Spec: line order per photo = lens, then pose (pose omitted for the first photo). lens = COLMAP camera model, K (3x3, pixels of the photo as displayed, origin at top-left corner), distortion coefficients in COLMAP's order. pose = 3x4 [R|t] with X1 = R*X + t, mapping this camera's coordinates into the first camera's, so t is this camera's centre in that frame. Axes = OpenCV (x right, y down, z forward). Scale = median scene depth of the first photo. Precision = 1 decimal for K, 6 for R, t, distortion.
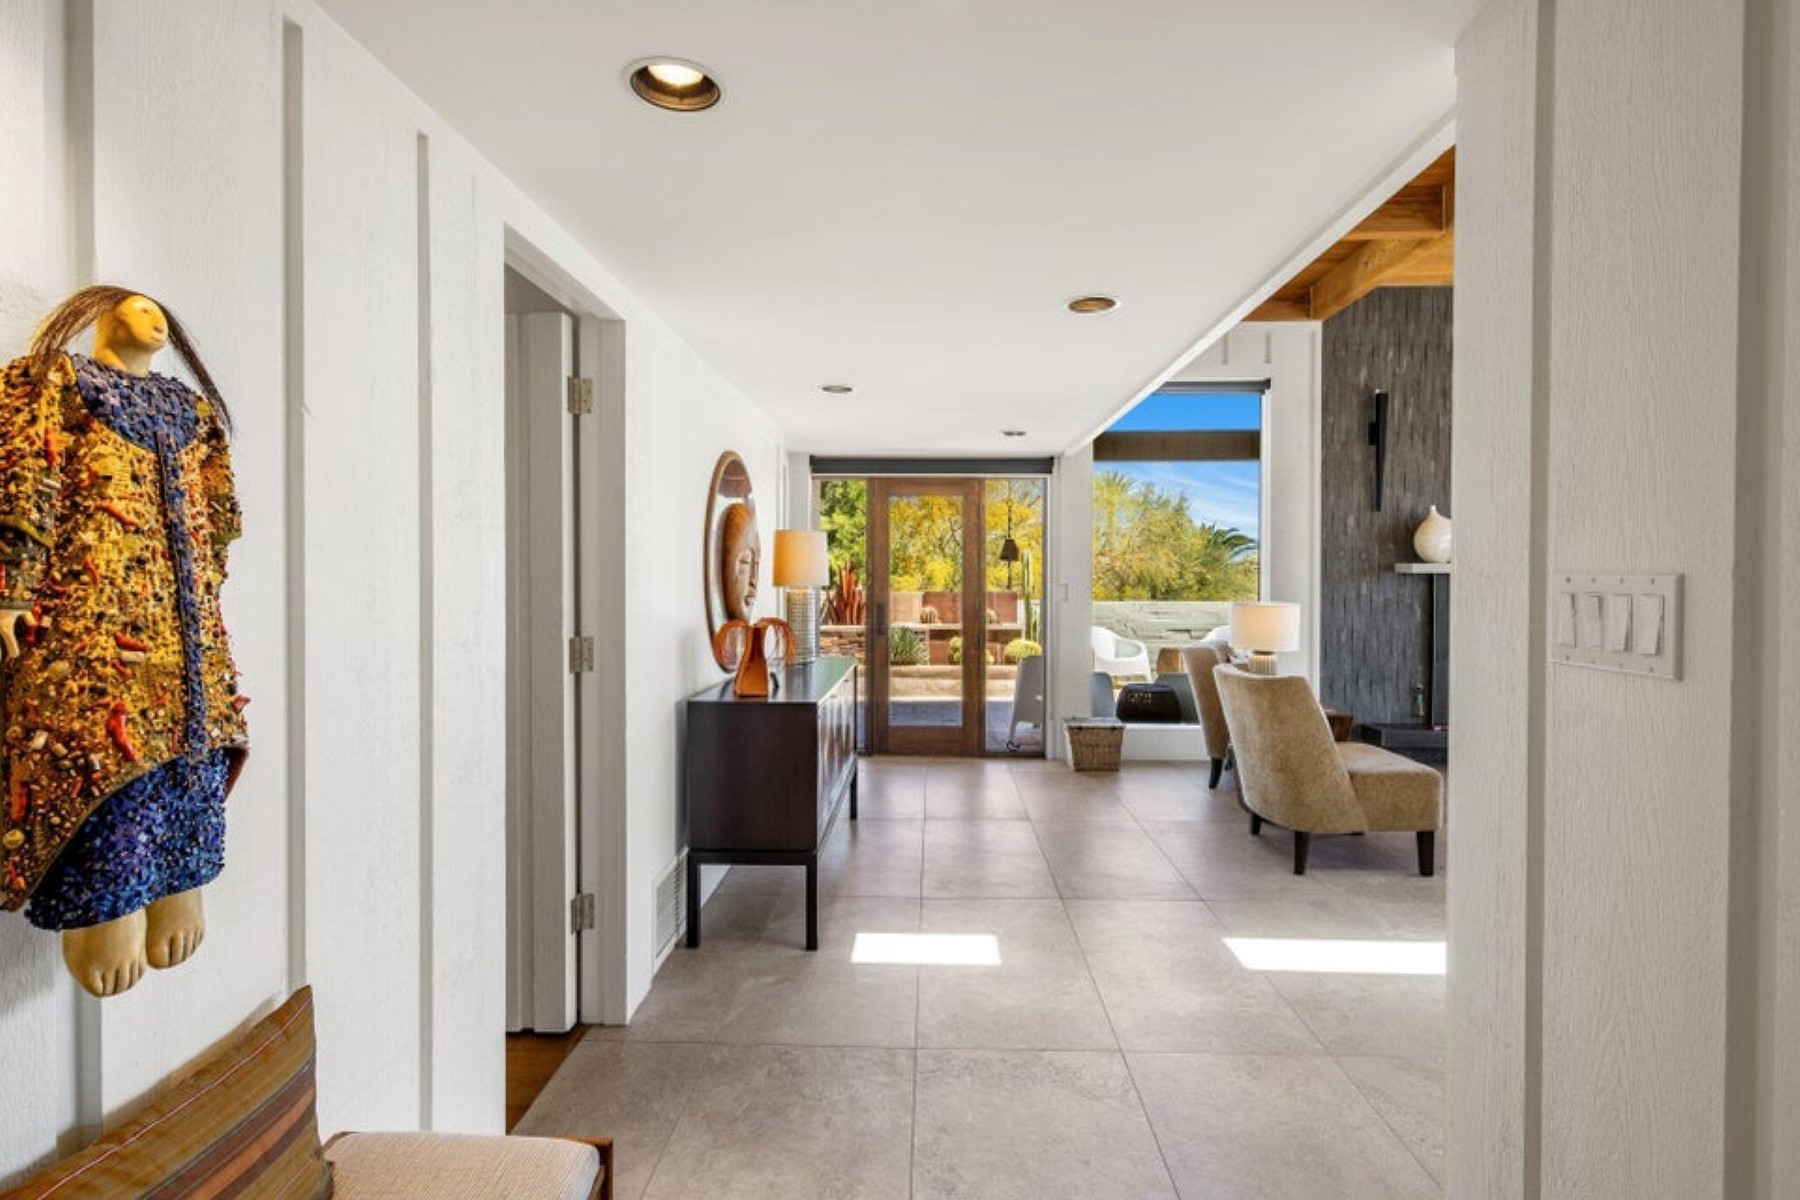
lens RADIAL K [[873.5, 0, 899.5], [0, 873.5, 577.9], [0, 0, 1]] dist [0.008027, -0.003133]
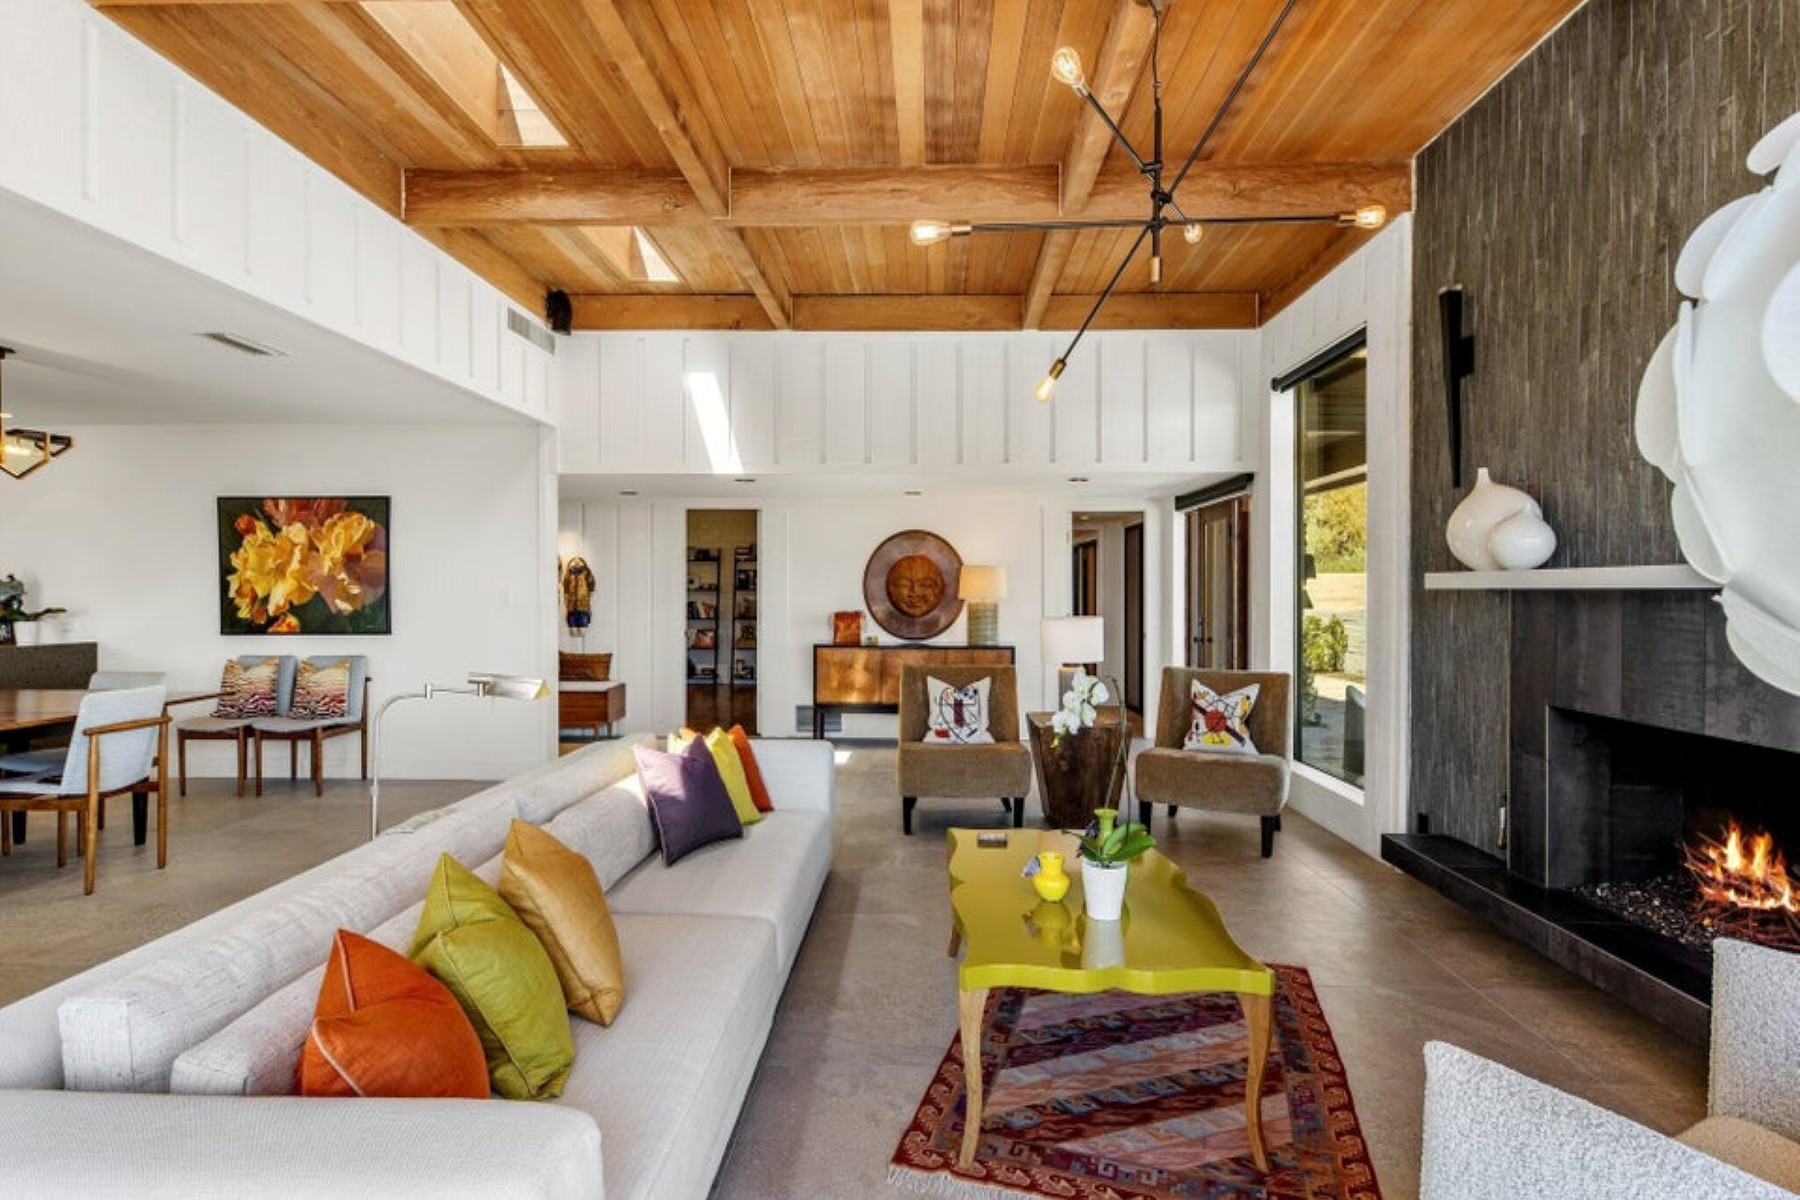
lens RADIAL K [[873.5, 0, 906.8], [0, 873.5, 599.2], [0, 0, 1]] dist [0.008027, -0.003133]
pose [[0.017912, 0.006362, -0.999819, 1.138550], [-0.009218, 0.999938, 0.006198, 0.001008], [0.999797, 0.009105, 0.017970, 0.608283]]
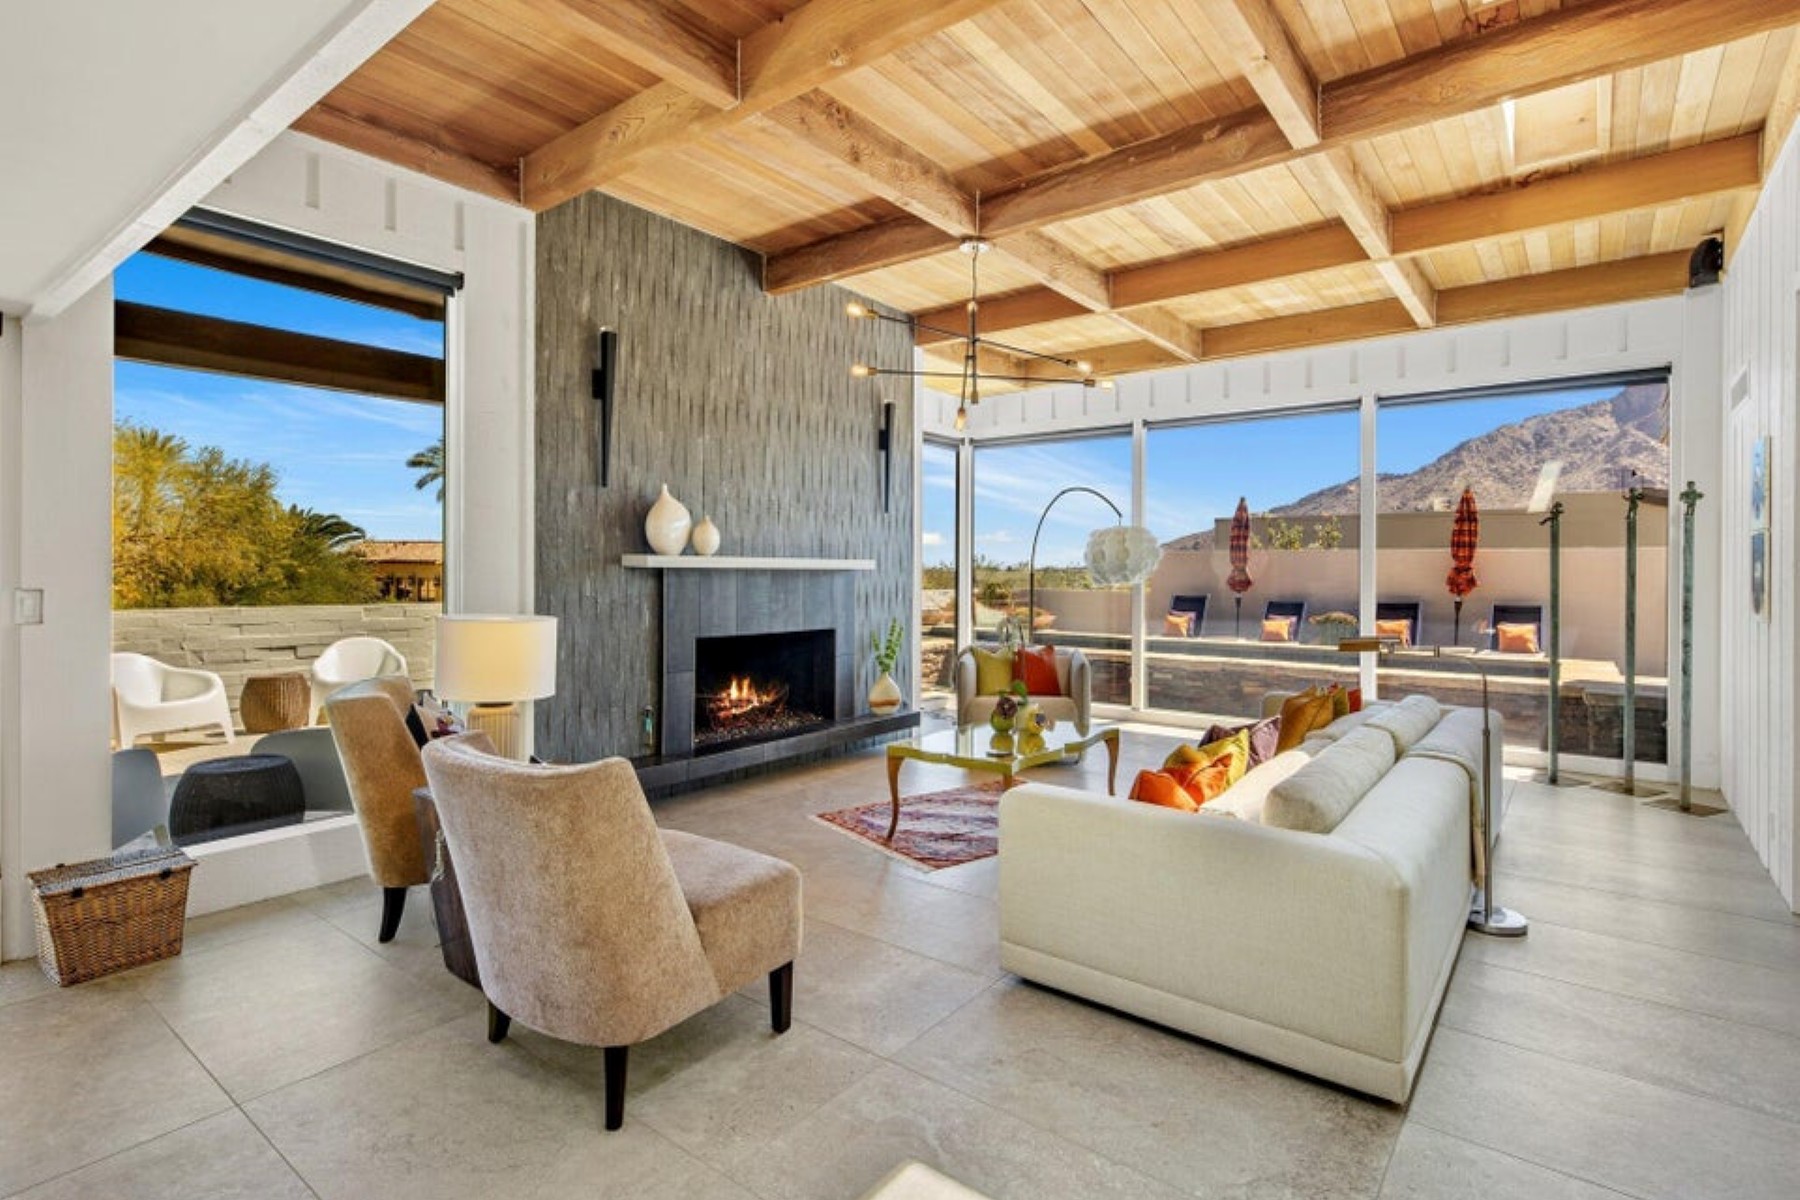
lens RADIAL K [[873.5, 0, 901.8], [0, 873.5, 572.8], [0, 0, 1]] dist [0.008027, -0.003133]
pose [[0.583468, -0.001925, 0.812134, 0.077264], [0.001392, 0.999998, 0.001370, -0.001322], [-0.812135, 0.000331, 0.583469, 0.340990]]
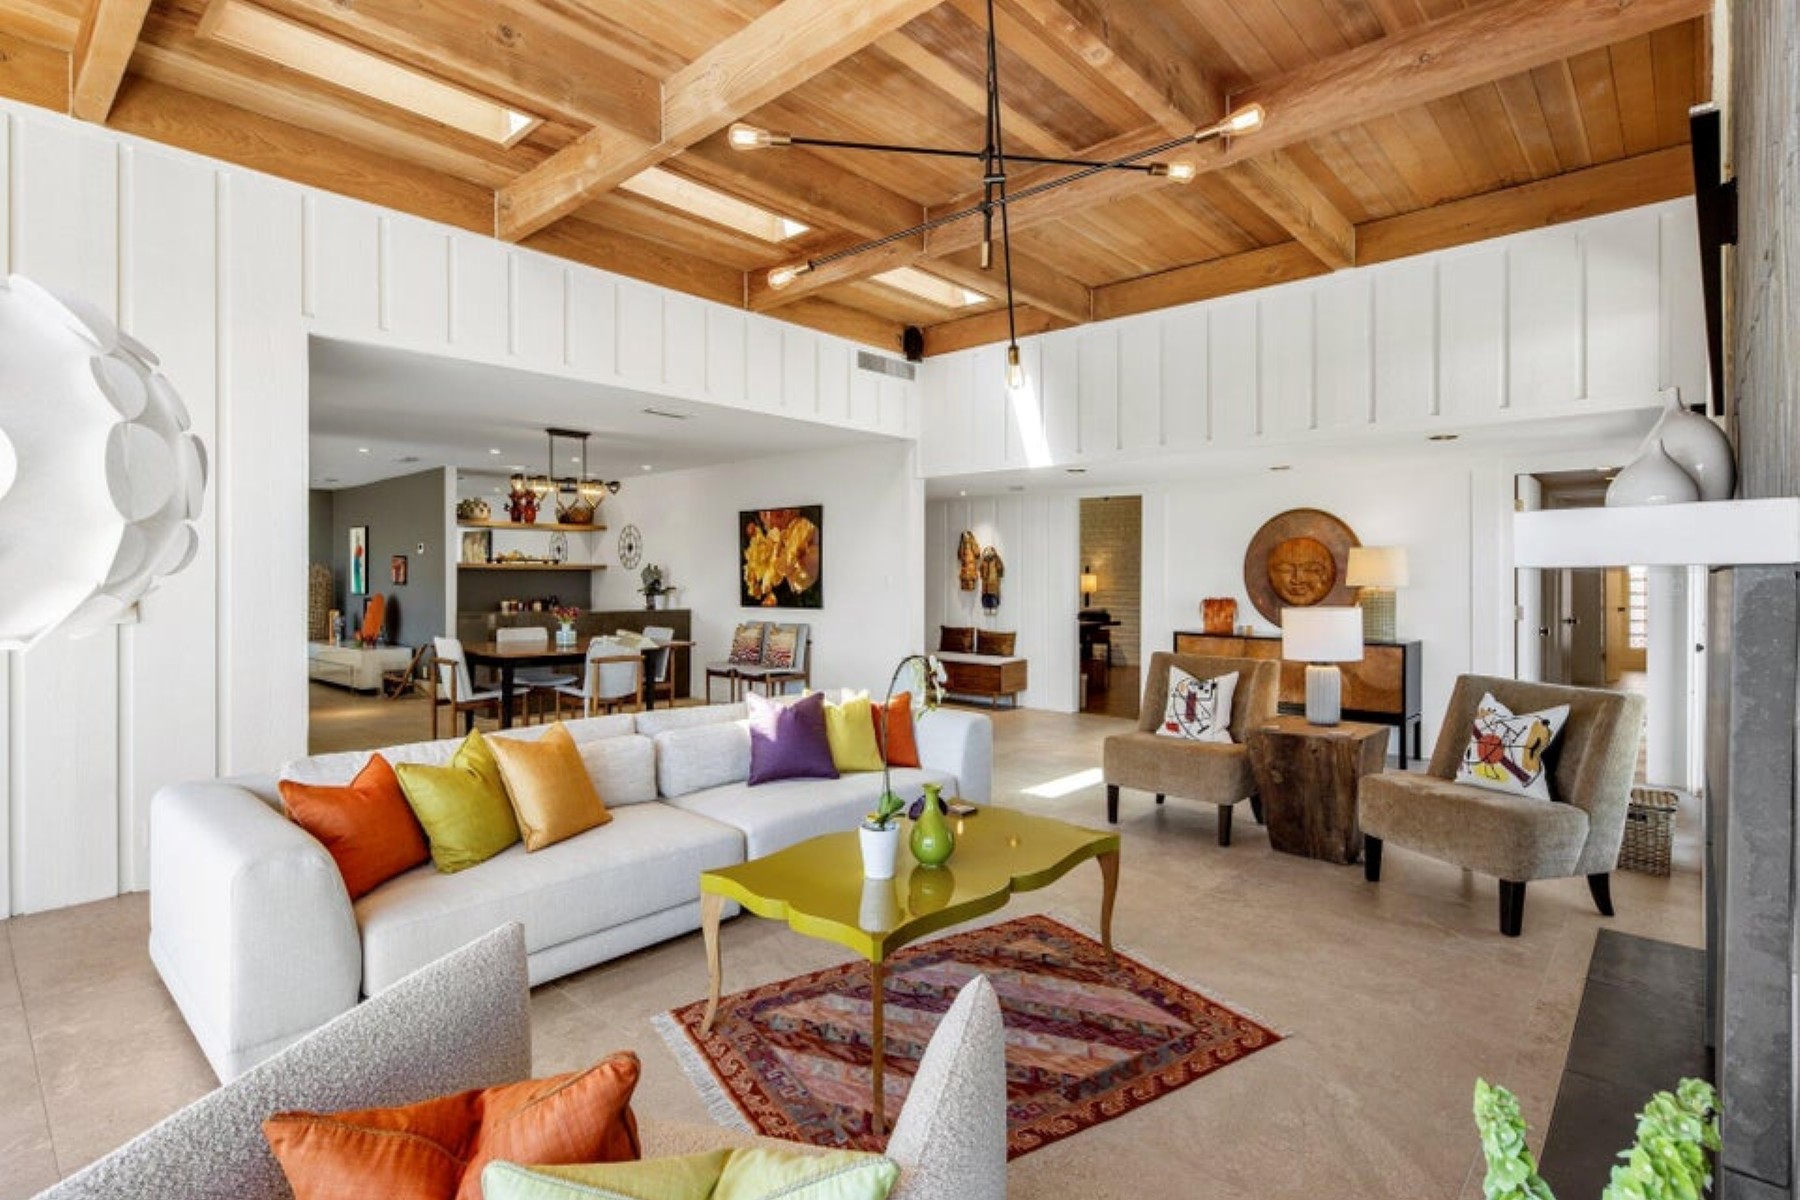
lens RADIAL K [[873.5, 0, 905.6], [0, 873.5, 586.7], [0, 0, 1]] dist [0.008027, -0.003133]
pose [[-0.633331, 0.005236, -0.773863, 1.072360], [-0.010320, 0.999831, 0.015211, -0.002252], [0.773812, 0.017620, -0.633170, 0.962846]]
